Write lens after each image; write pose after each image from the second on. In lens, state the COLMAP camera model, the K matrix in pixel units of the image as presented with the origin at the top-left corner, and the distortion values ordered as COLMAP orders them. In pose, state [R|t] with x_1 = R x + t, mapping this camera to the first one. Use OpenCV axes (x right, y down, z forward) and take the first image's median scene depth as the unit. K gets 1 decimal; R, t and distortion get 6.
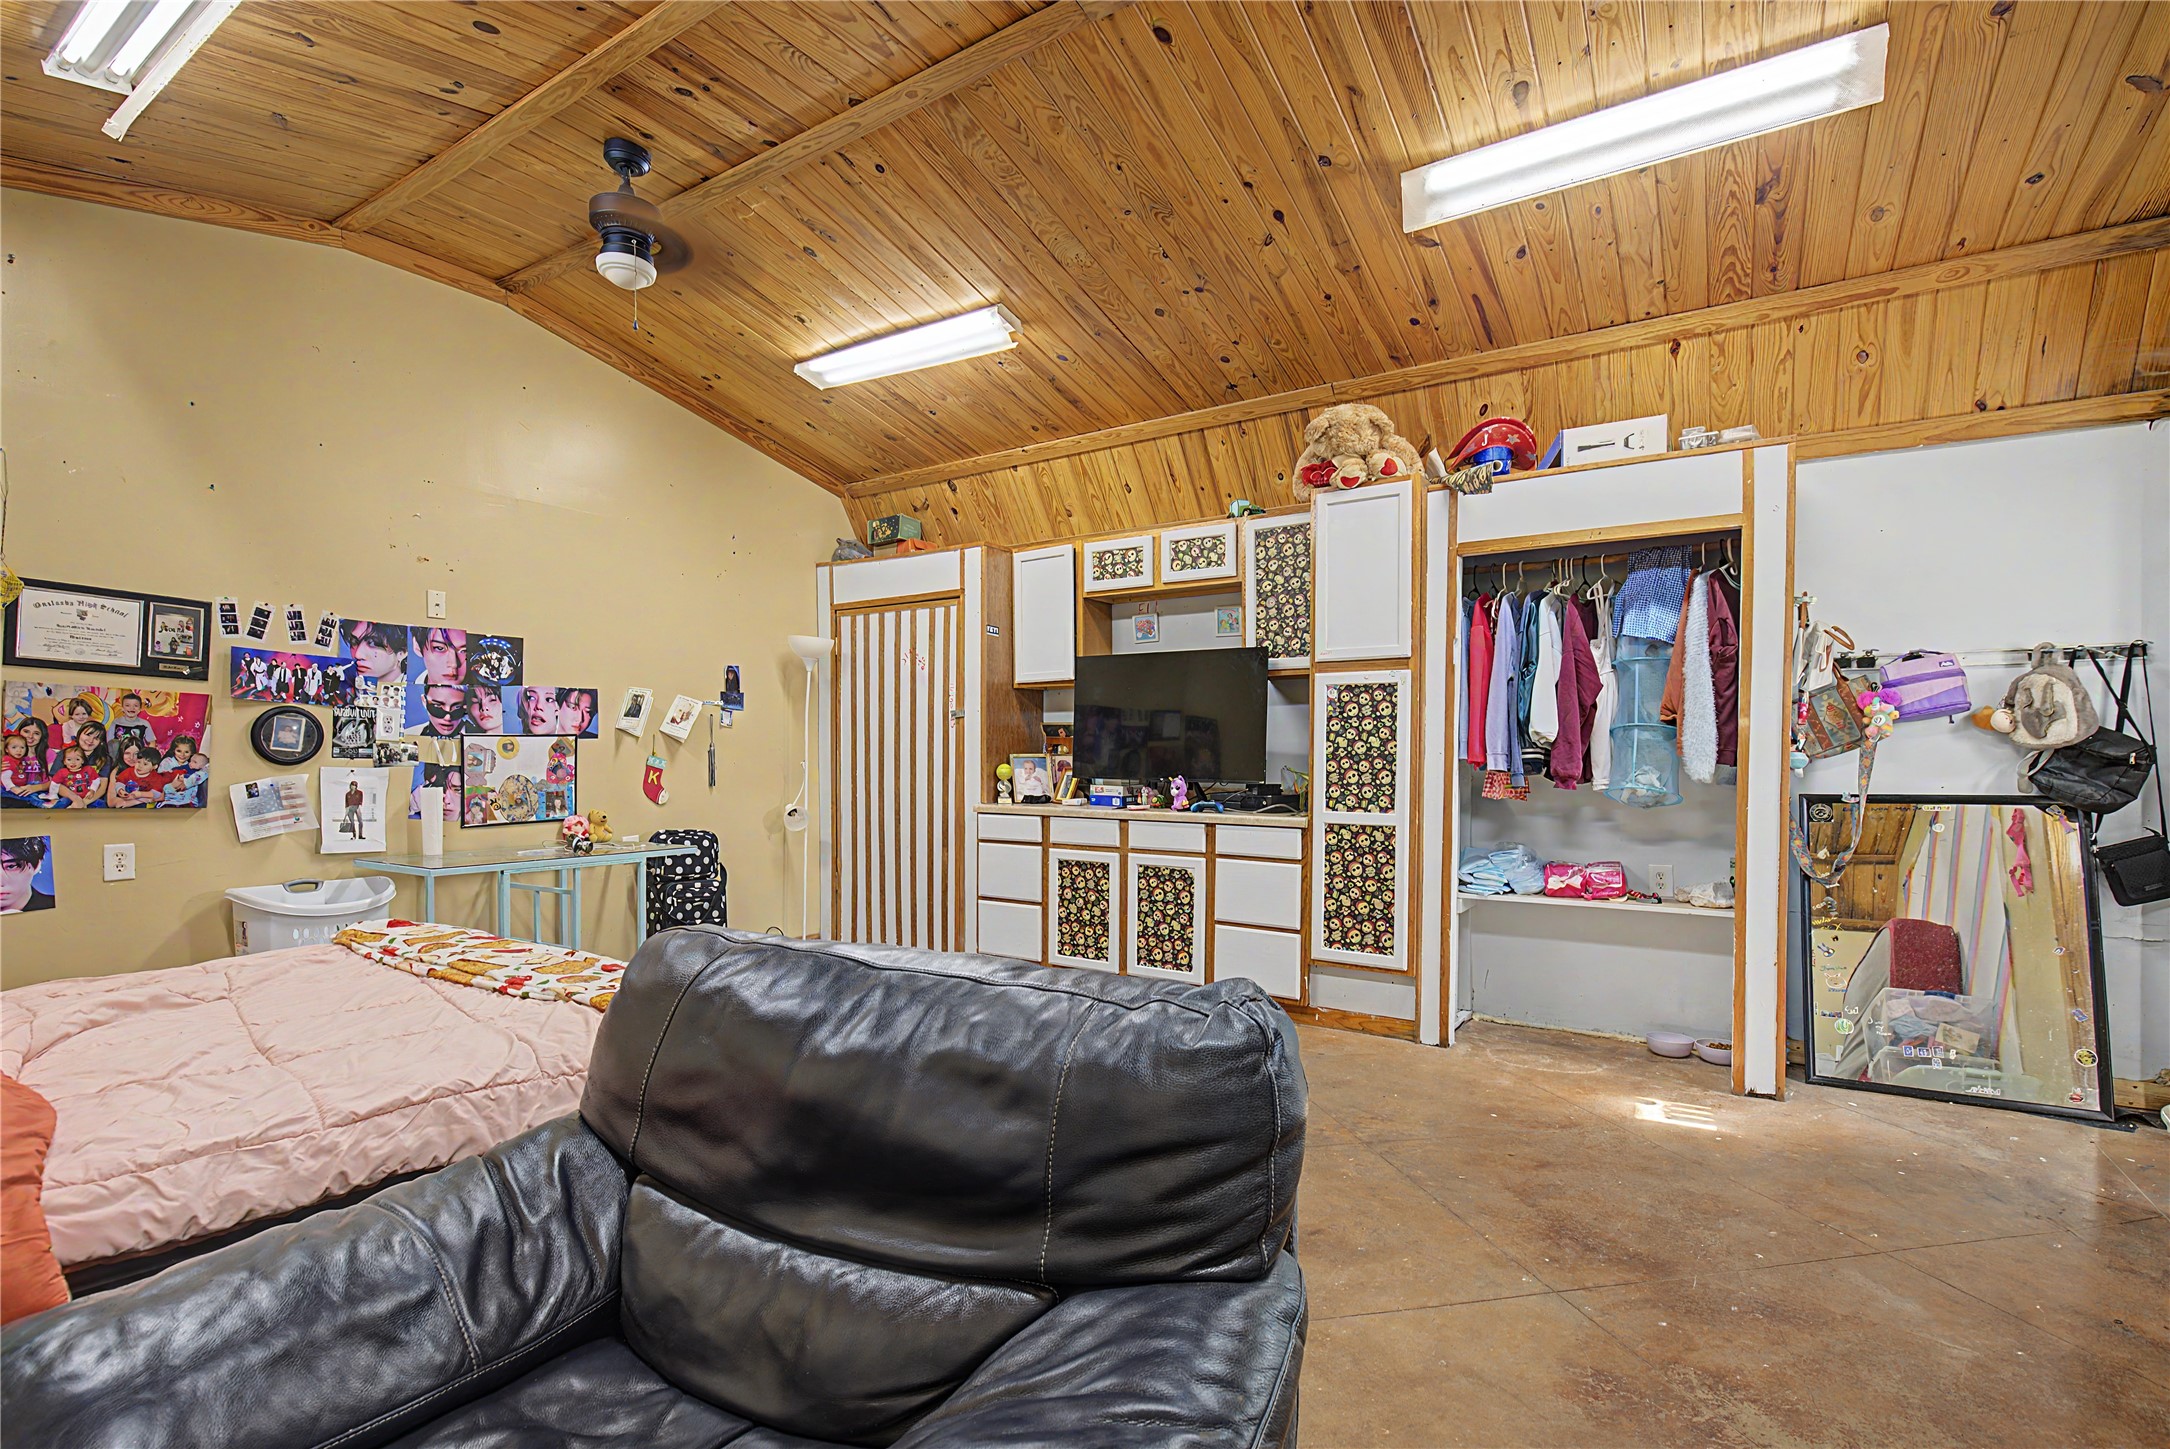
lens RADIAL K [[1011.2, 0, 1089.0], [0, 1011.2, 777.0], [0, 0, 1]] dist [-0.000510, -0.000257]
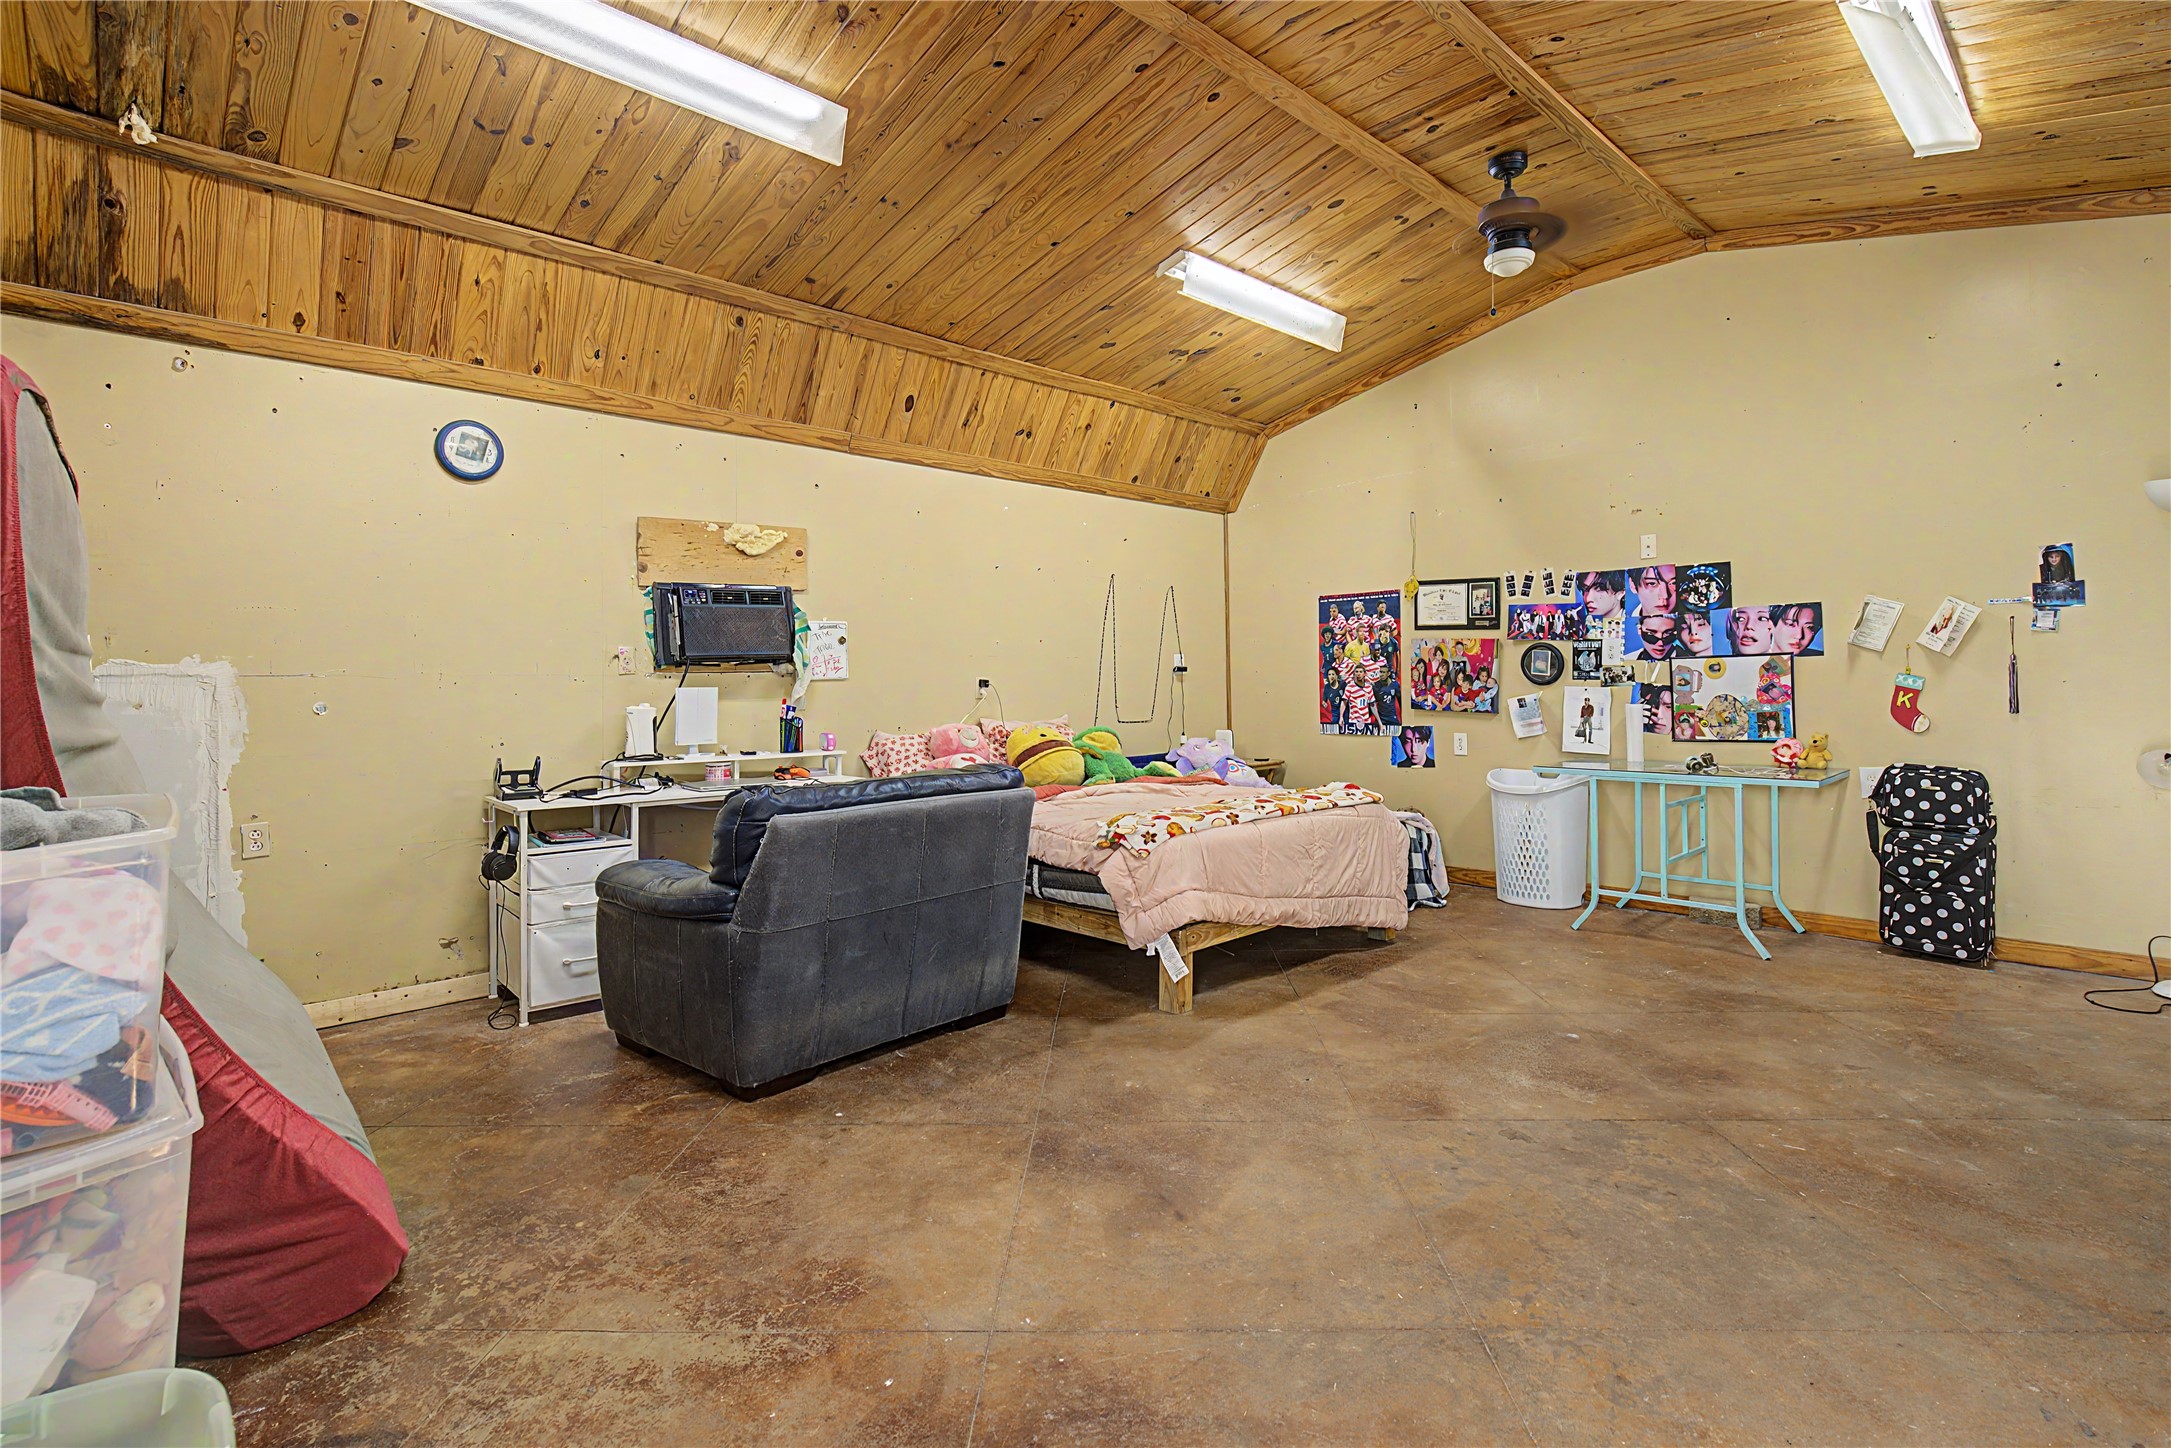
lens RADIAL K [[1011.7, 0, 1083.1], [0, 1011.7, 681.3], [0, 0, 1]] dist [-0.000510, -0.000257]
pose [[-0.235245, -0.003490, -0.971930, 0.642850], [-0.009824, 0.999951, -0.001213, -0.008516], [0.971887, 0.009263, -0.235268, 0.652161]]
